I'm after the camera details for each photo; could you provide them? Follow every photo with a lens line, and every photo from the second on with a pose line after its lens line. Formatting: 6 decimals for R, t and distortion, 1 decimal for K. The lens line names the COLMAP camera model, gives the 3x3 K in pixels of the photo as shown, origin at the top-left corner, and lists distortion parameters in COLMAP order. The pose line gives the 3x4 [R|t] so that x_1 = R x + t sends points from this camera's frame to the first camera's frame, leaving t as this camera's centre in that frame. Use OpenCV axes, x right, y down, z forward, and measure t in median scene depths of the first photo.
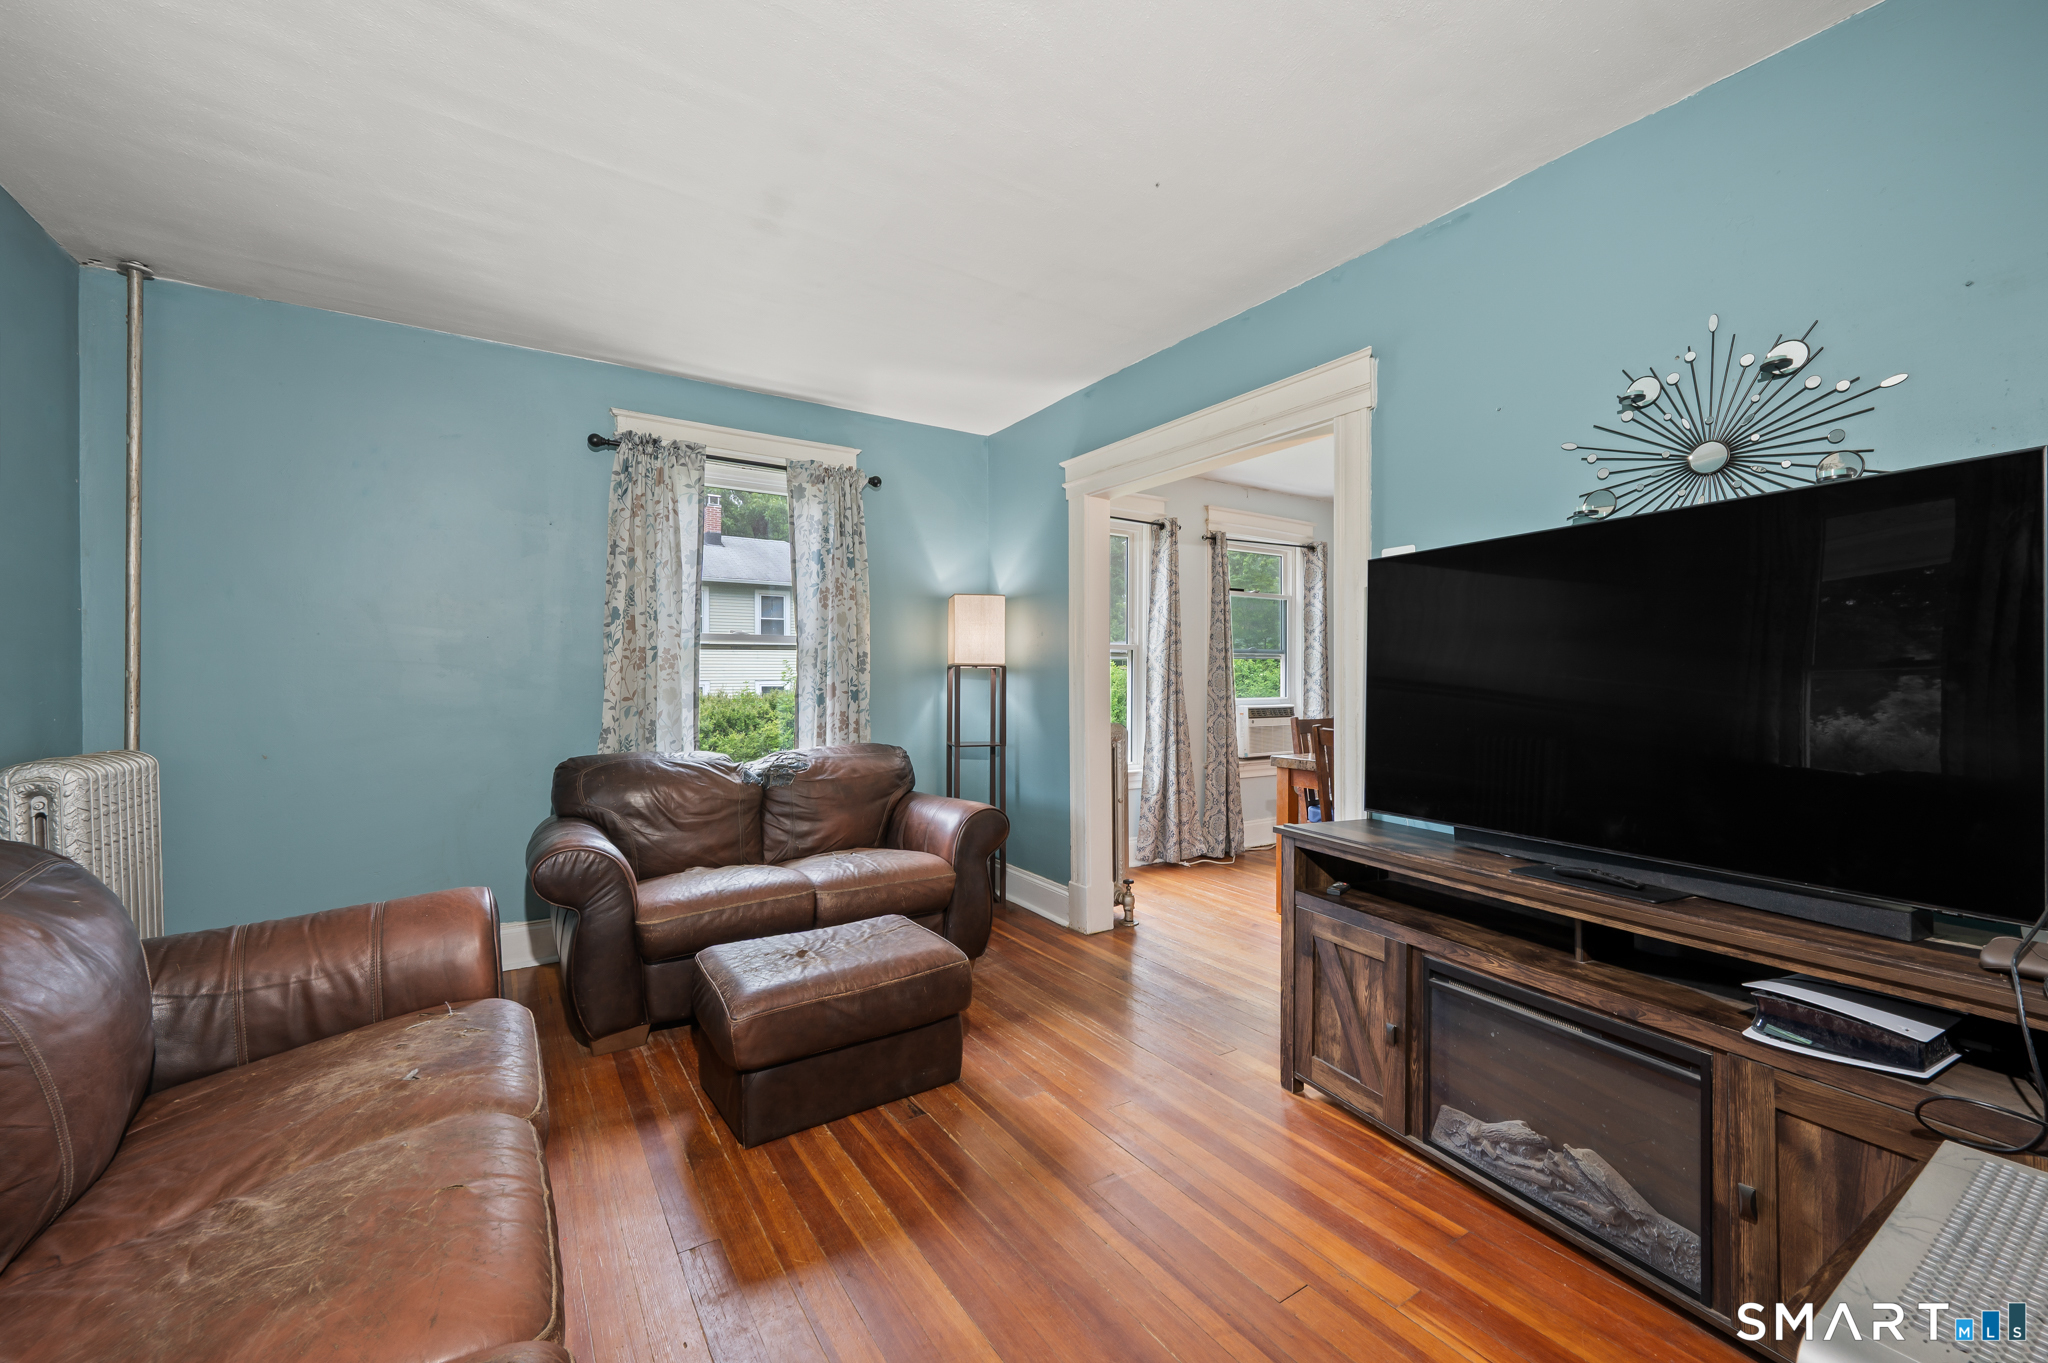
lens RADIAL K [[824.8, 0, 1074.4], [0, 824.8, 674.1], [0, 0, 1]] dist [-0.000940, 0.000159]
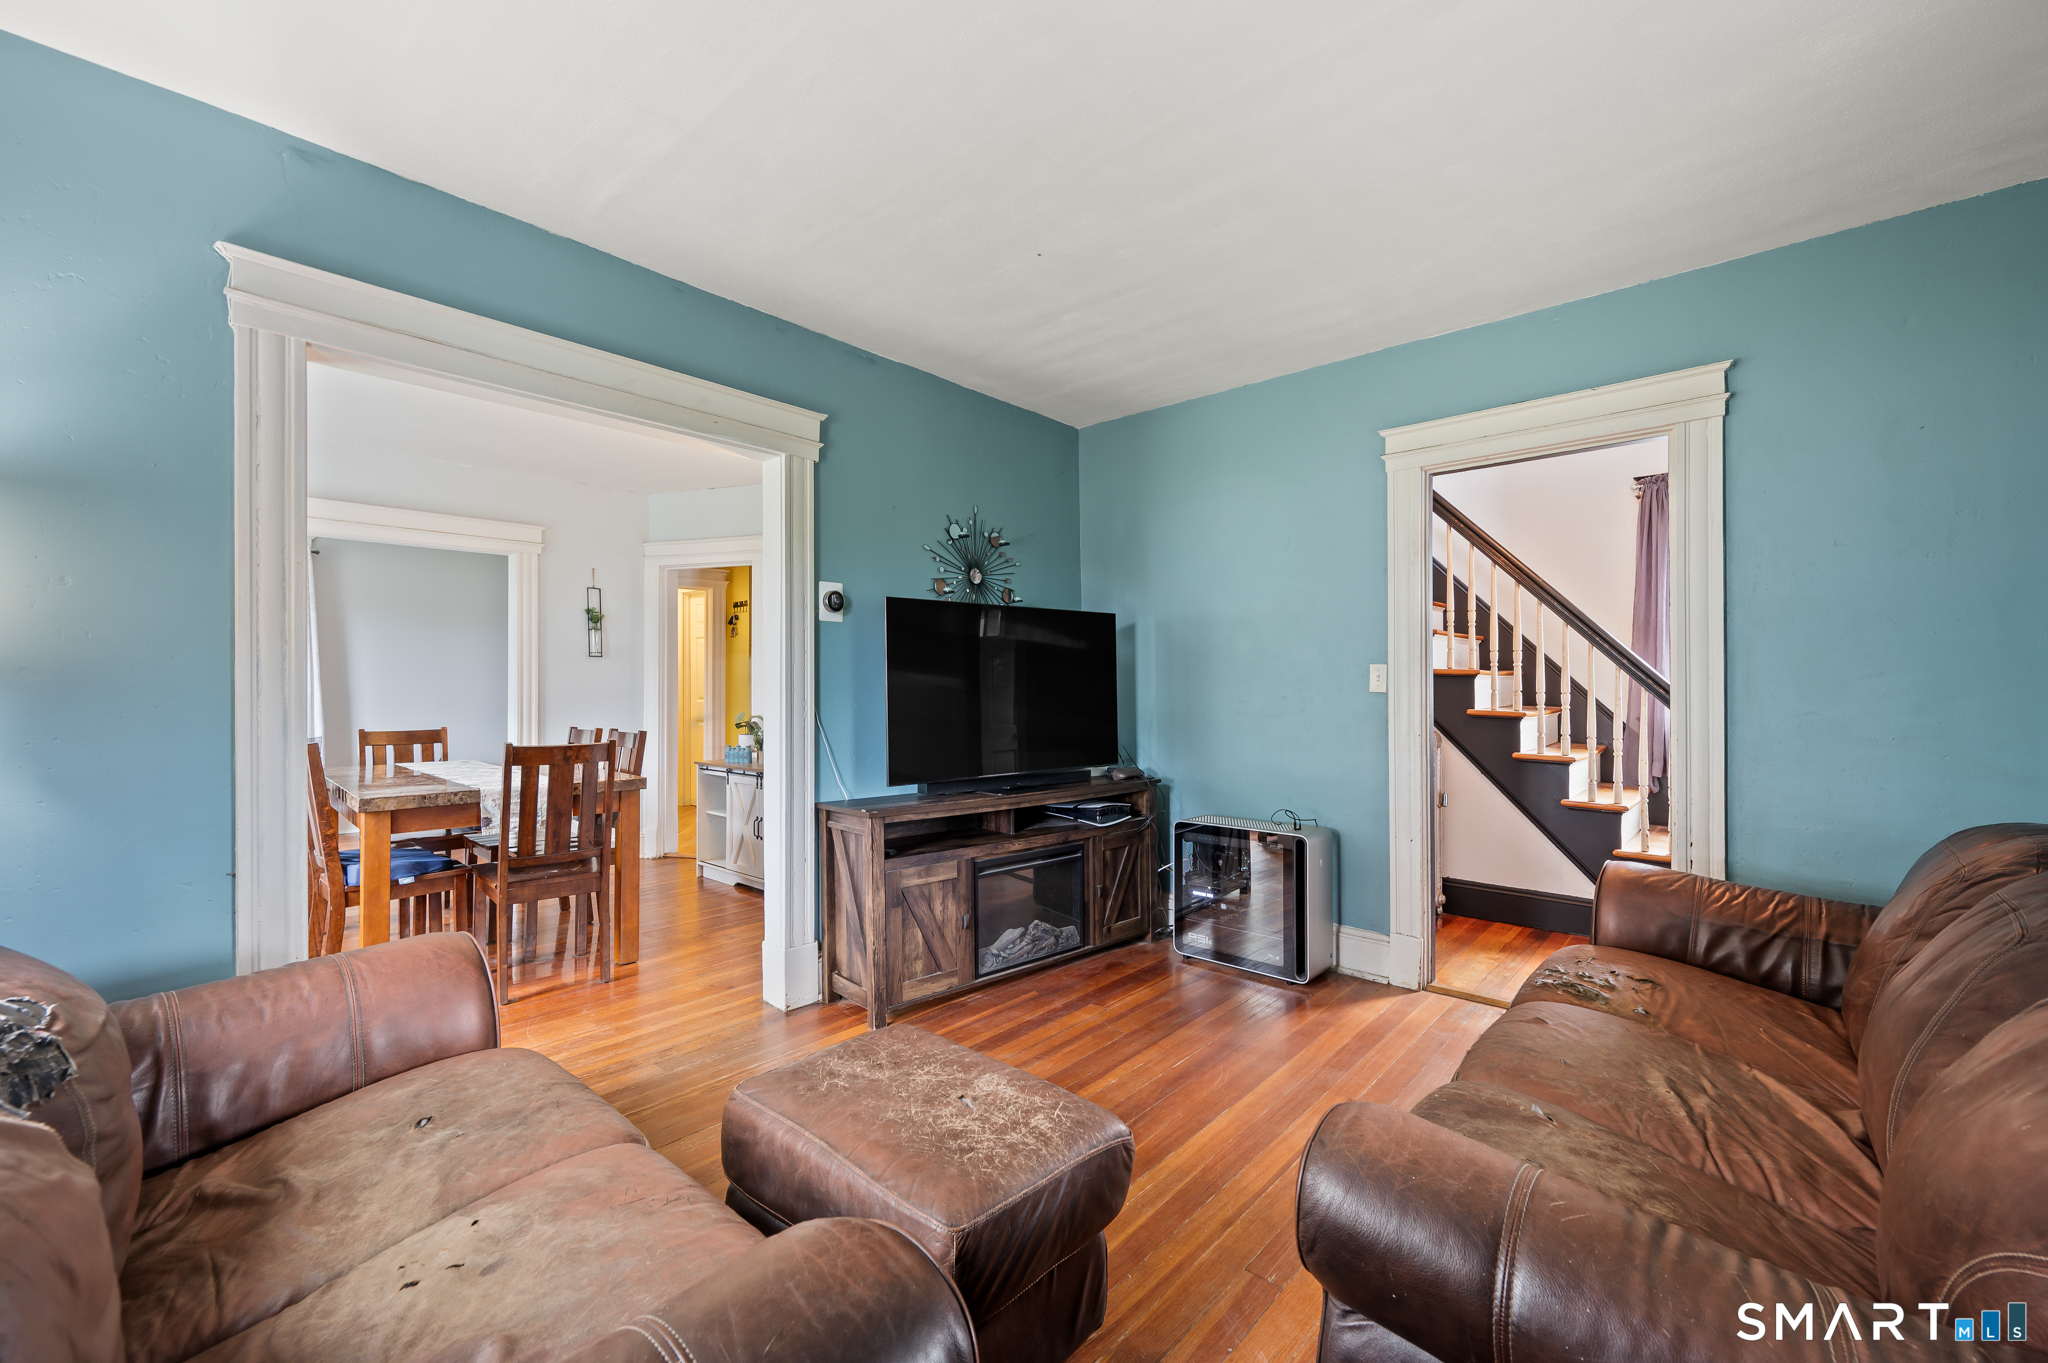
lens RADIAL K [[824.8, 0, 994.2], [0, 824.8, 690.4], [0, 0, 1]] dist [-0.000940, 0.000159]
pose [[-0.197794, -0.001750, 0.980242, -0.448093], [-0.003467, 0.999993, 0.001086, 0.004097], [-0.980237, -0.003184, -0.197799, 0.505219]]
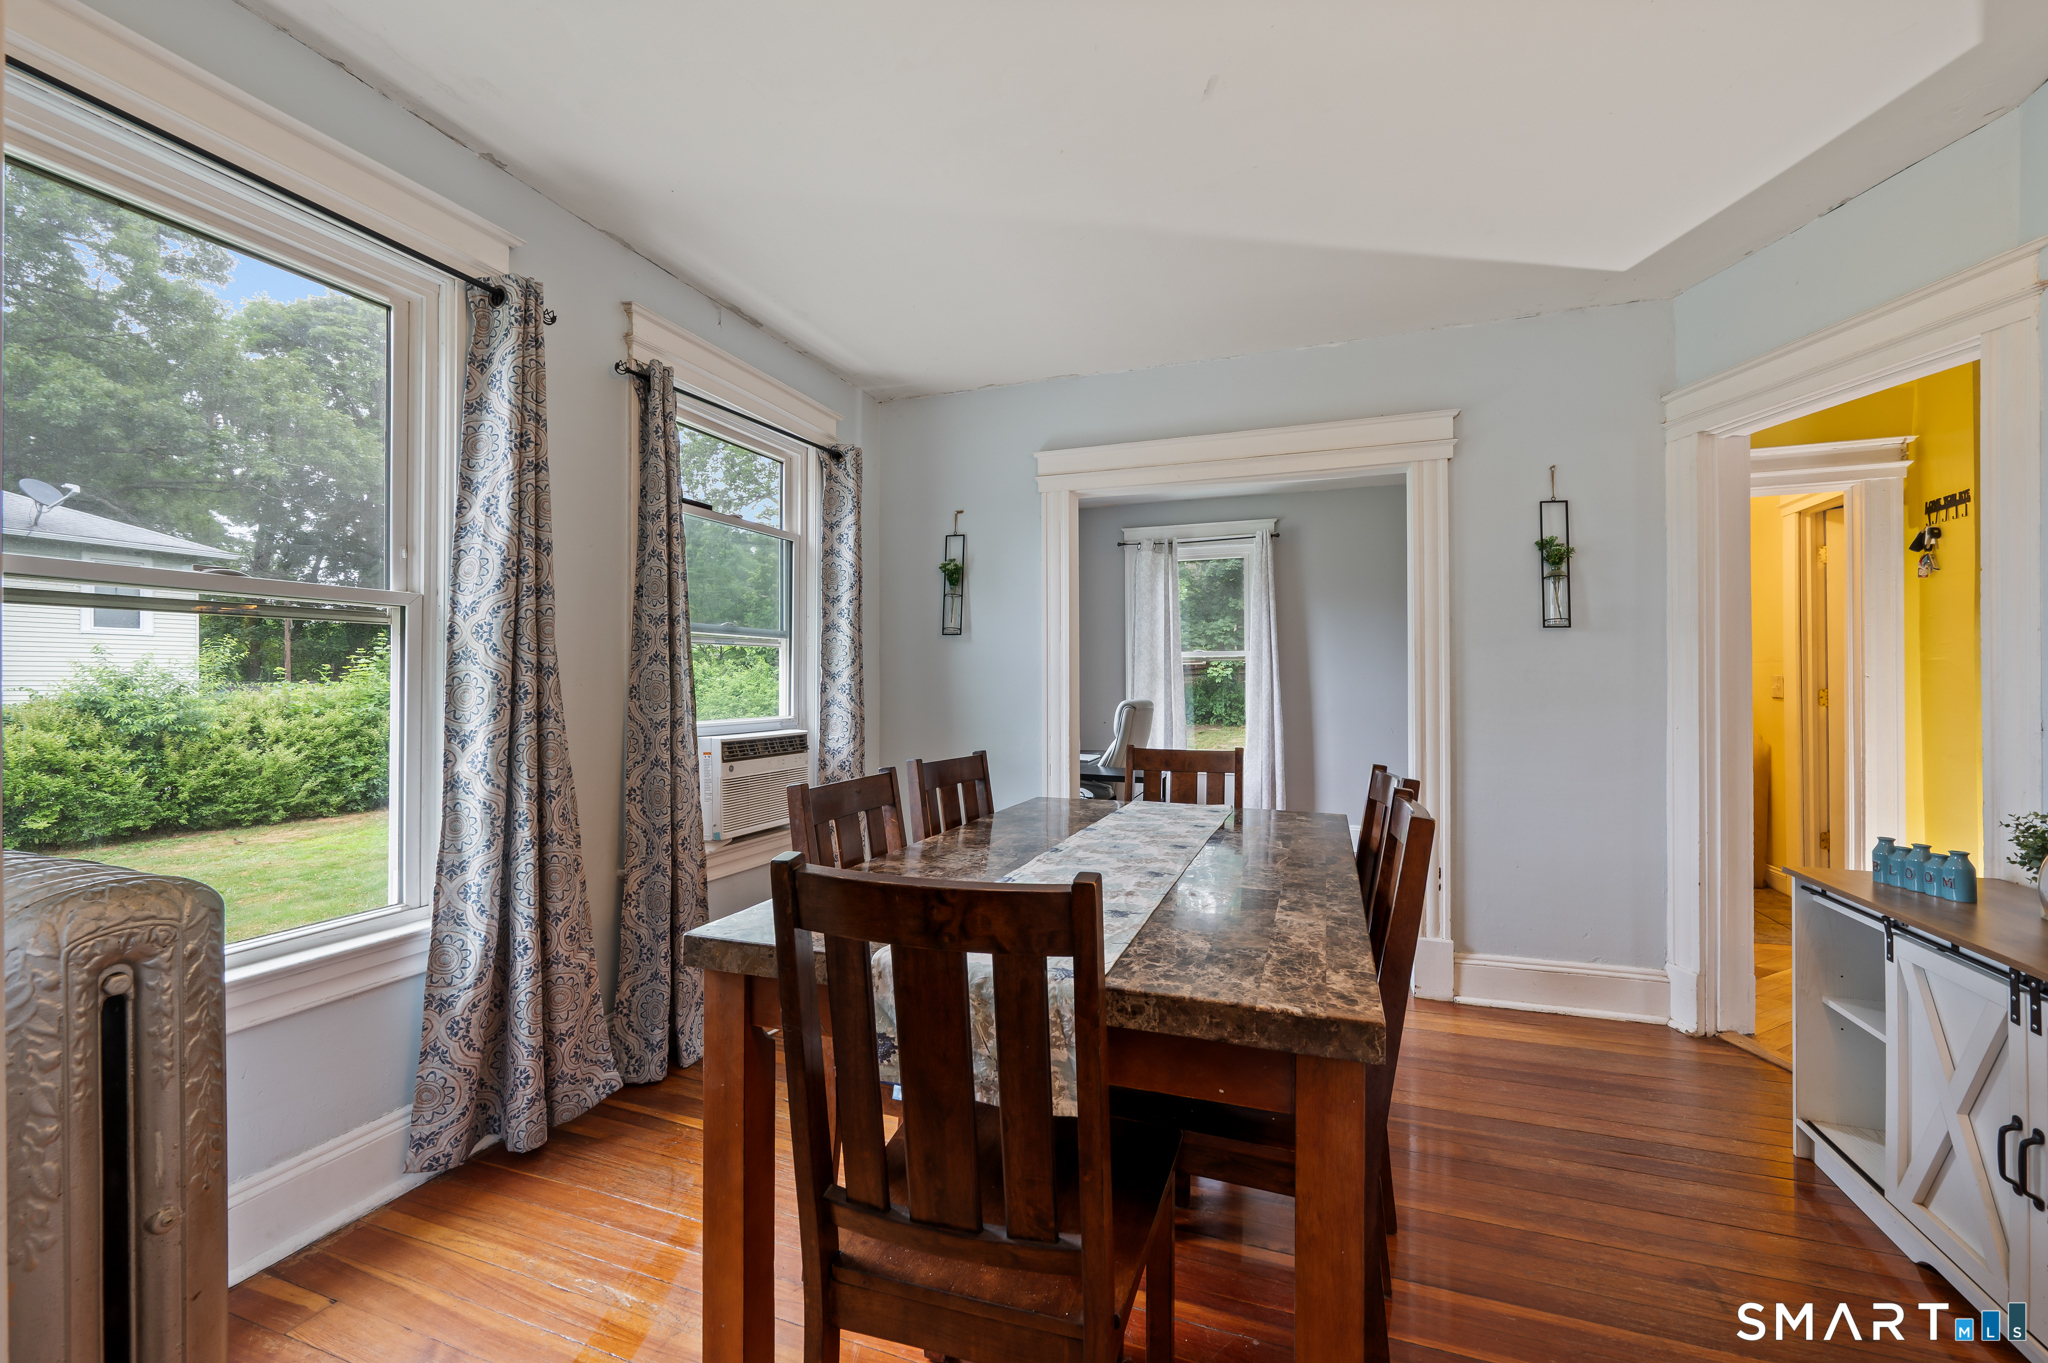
lens RADIAL K [[824.8, 0, 1054.9], [0, 824.8, 683.8], [0, 0, 1]] dist [-0.000940, 0.000159]
pose [[0.816849, 0.000462, 0.576851, 0.097491], [-0.003416, 0.999986, 0.004037, 0.003796], [-0.576841, -0.005268, 0.816839, 0.527503]]
